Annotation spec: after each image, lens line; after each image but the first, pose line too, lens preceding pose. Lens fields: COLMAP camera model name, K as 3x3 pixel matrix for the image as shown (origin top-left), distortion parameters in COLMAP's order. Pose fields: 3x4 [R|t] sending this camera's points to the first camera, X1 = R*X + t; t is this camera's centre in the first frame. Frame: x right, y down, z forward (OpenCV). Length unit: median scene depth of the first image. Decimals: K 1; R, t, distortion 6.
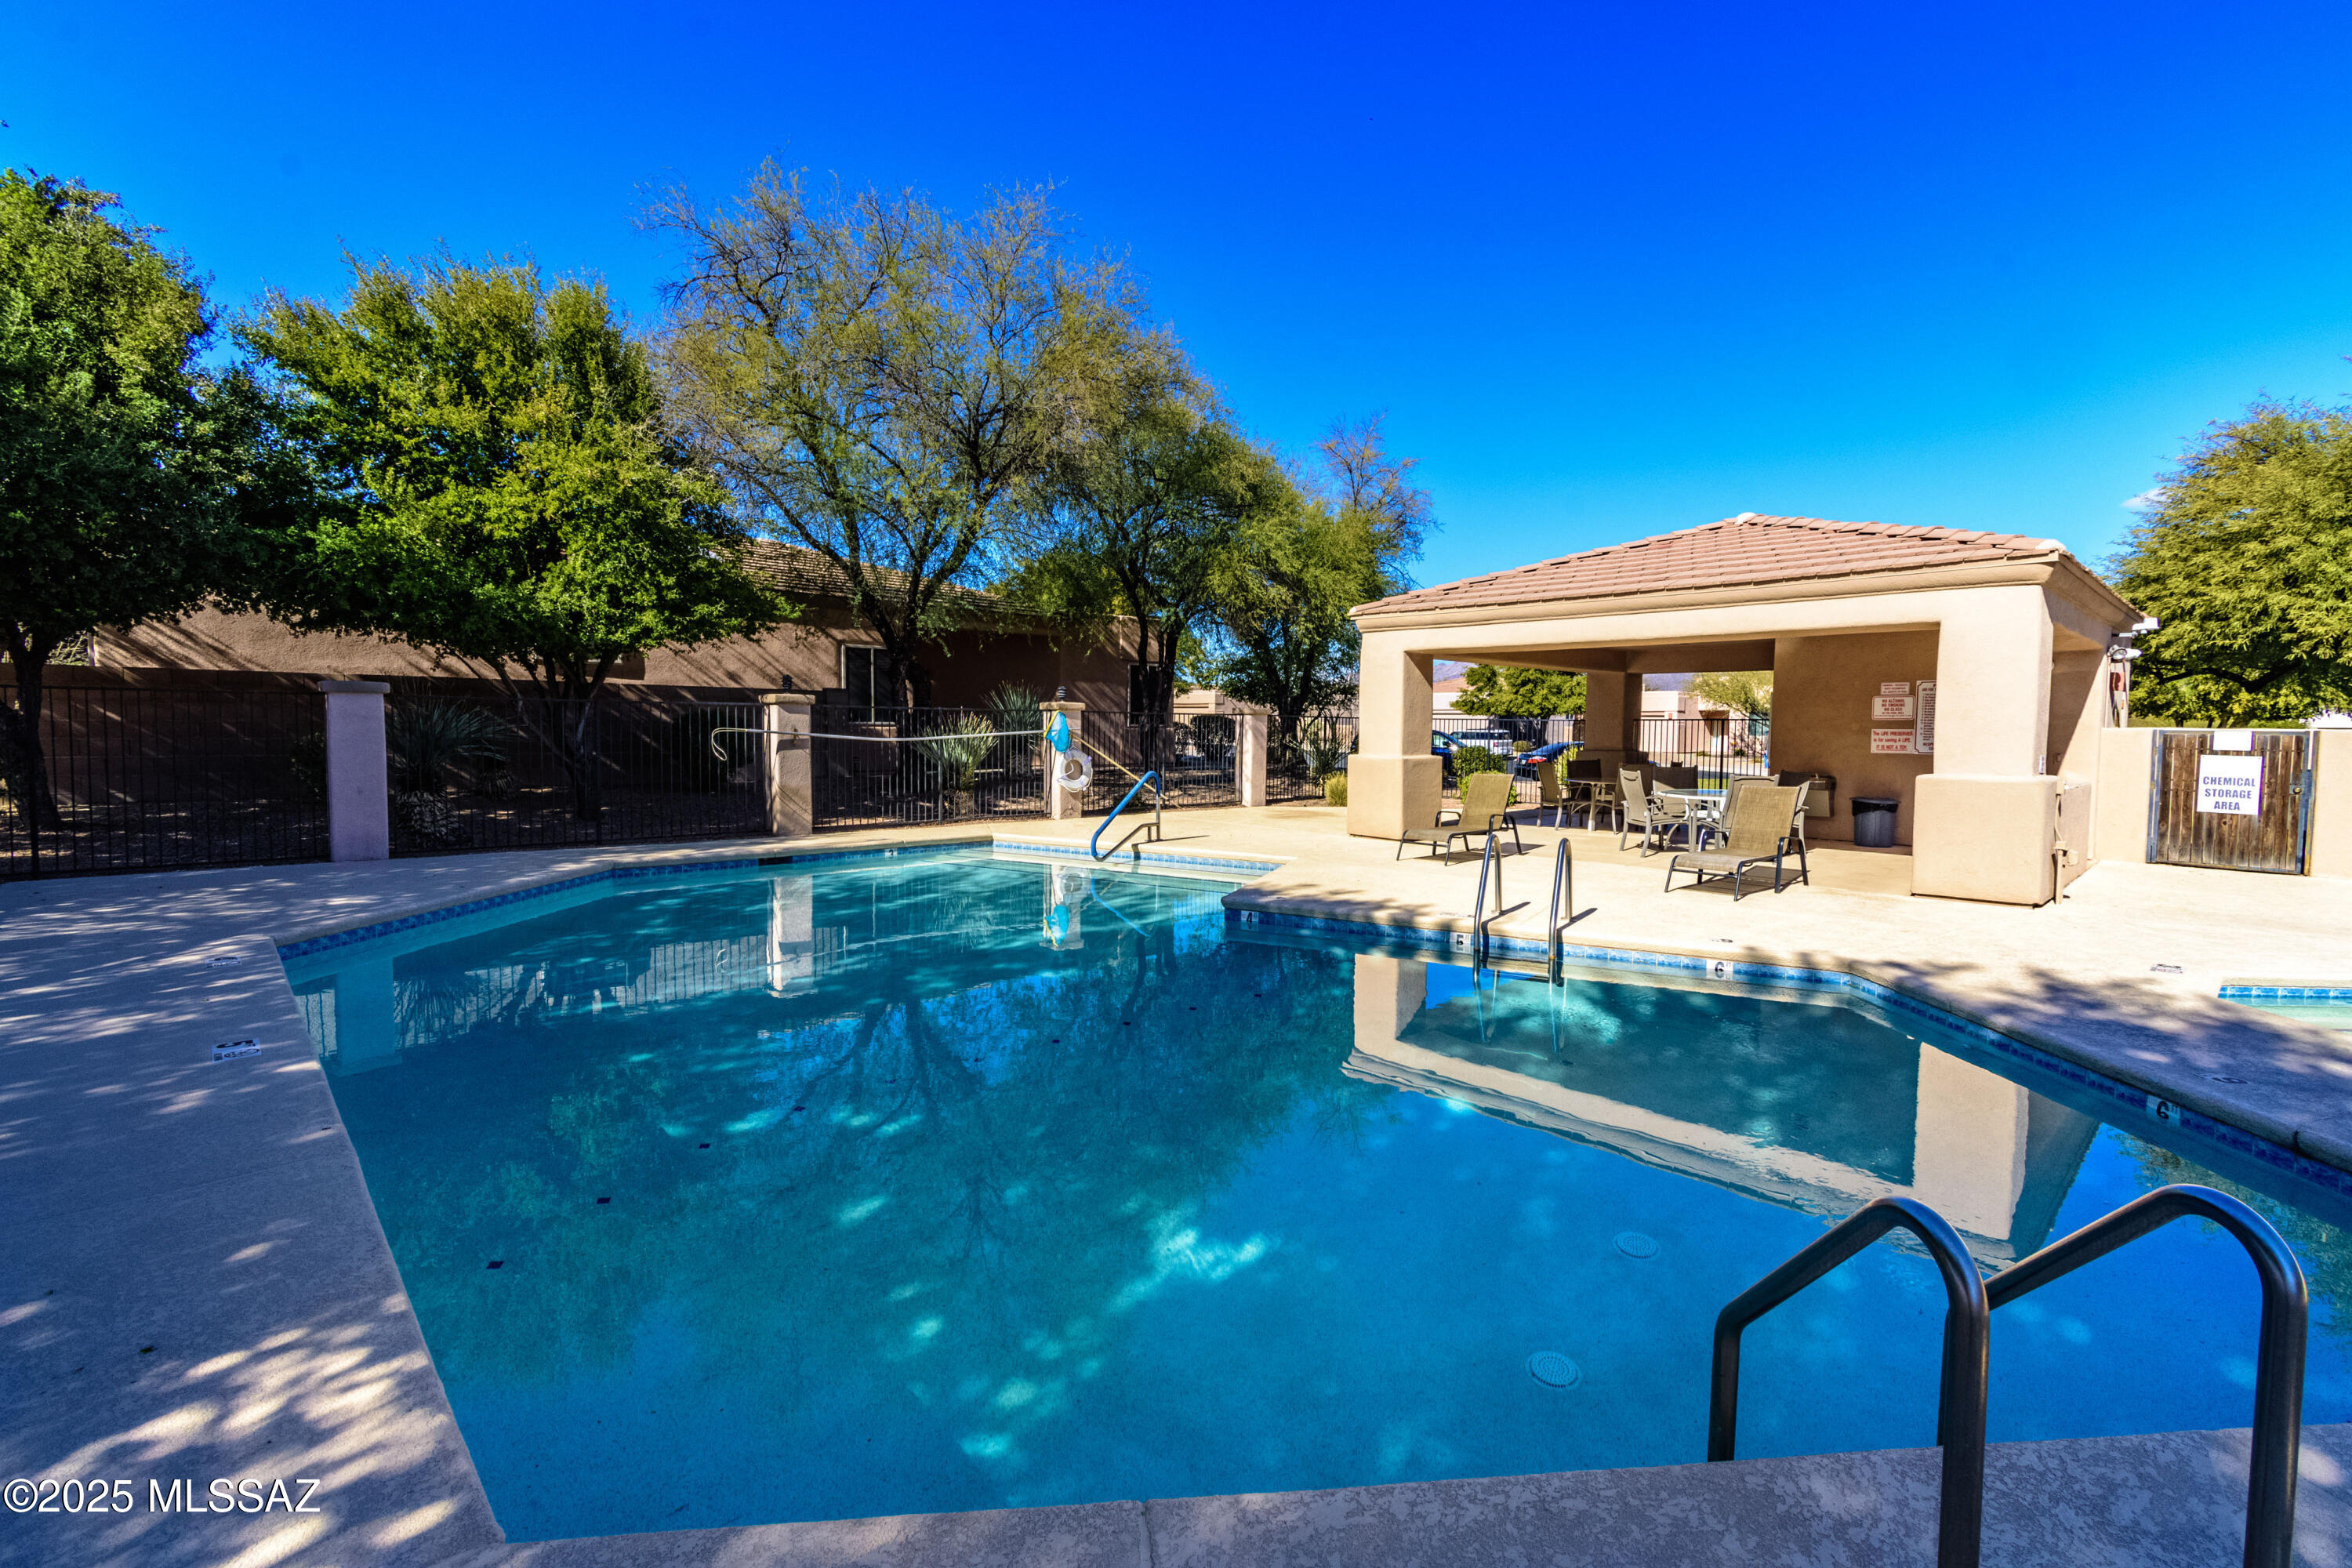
lens RADIAL K [[1029.5, 0, 1175.2], [0, 1029.5, 781.1], [0, 0, 1]] dist [-0.003526, -0.000086]
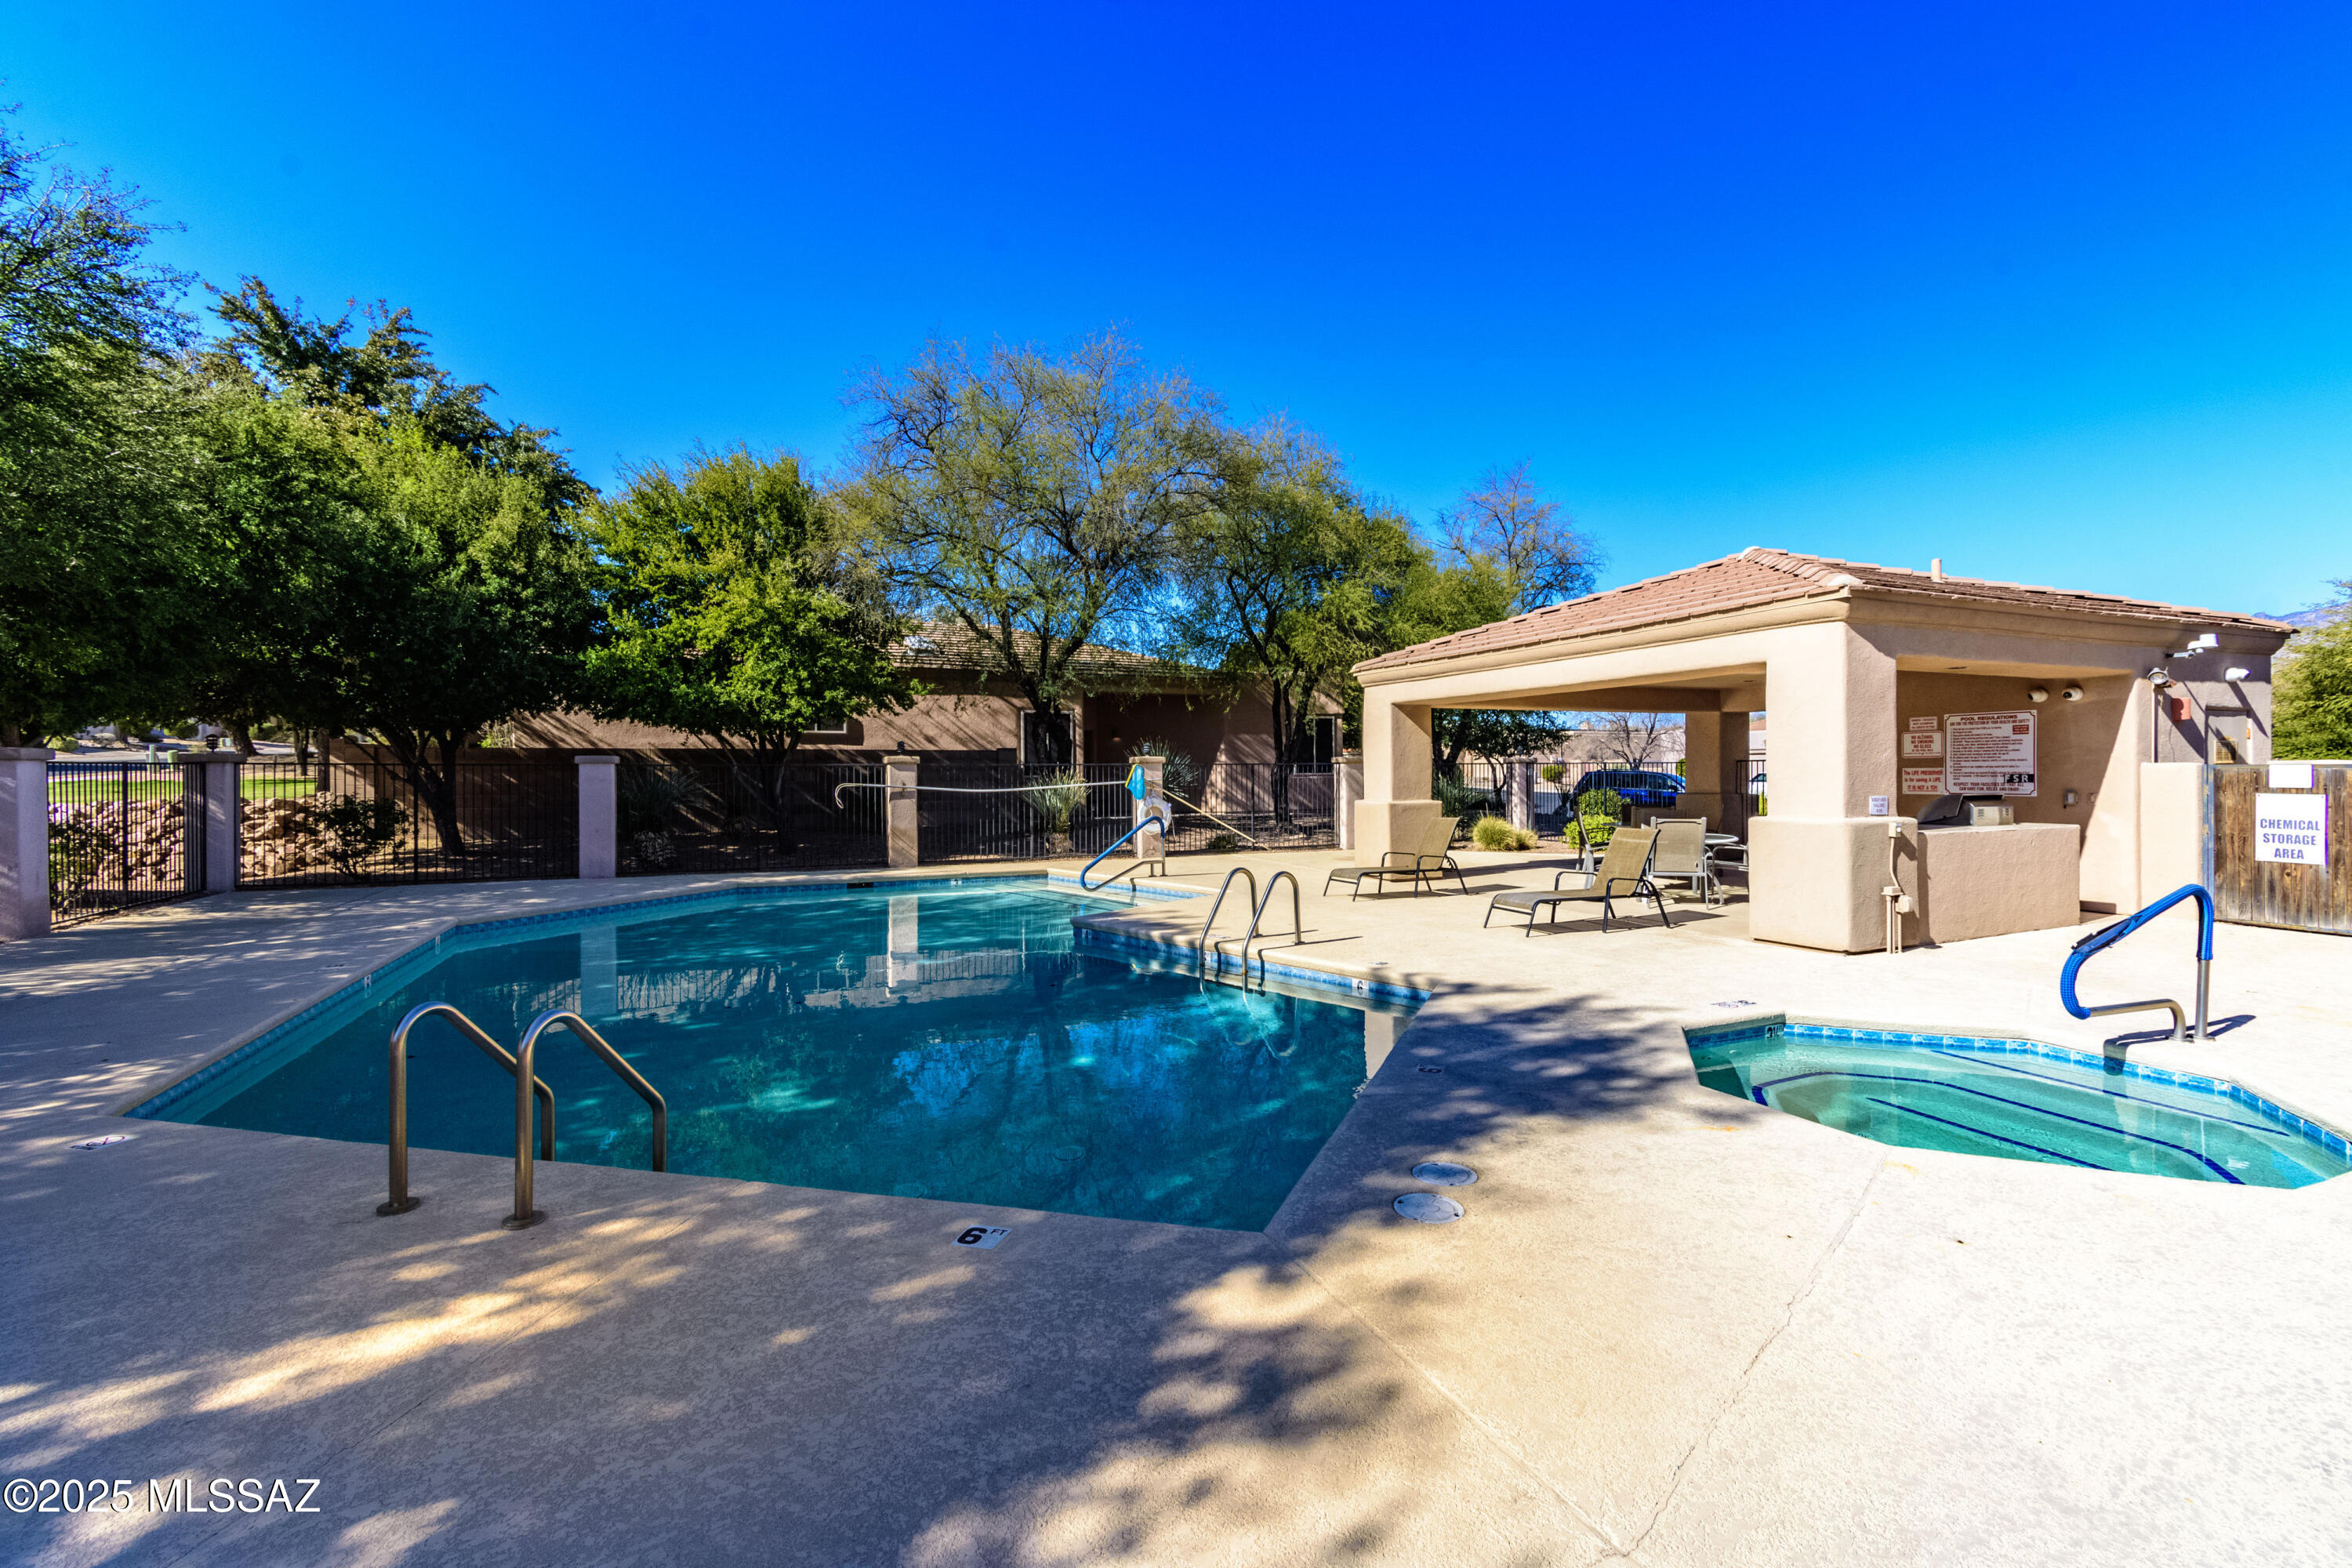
lens RADIAL K [[1029.5, 0, 1183.5], [0, 1029.5, 781.7], [0, 0, 1]] dist [-0.003526, -0.000086]
pose [[0.941274, -0.013548, -0.337372, 0.417438], [-0.001570, 0.999008, -0.044498, 0.003617], [0.337641, 0.042415, 0.940319, -0.086456]]
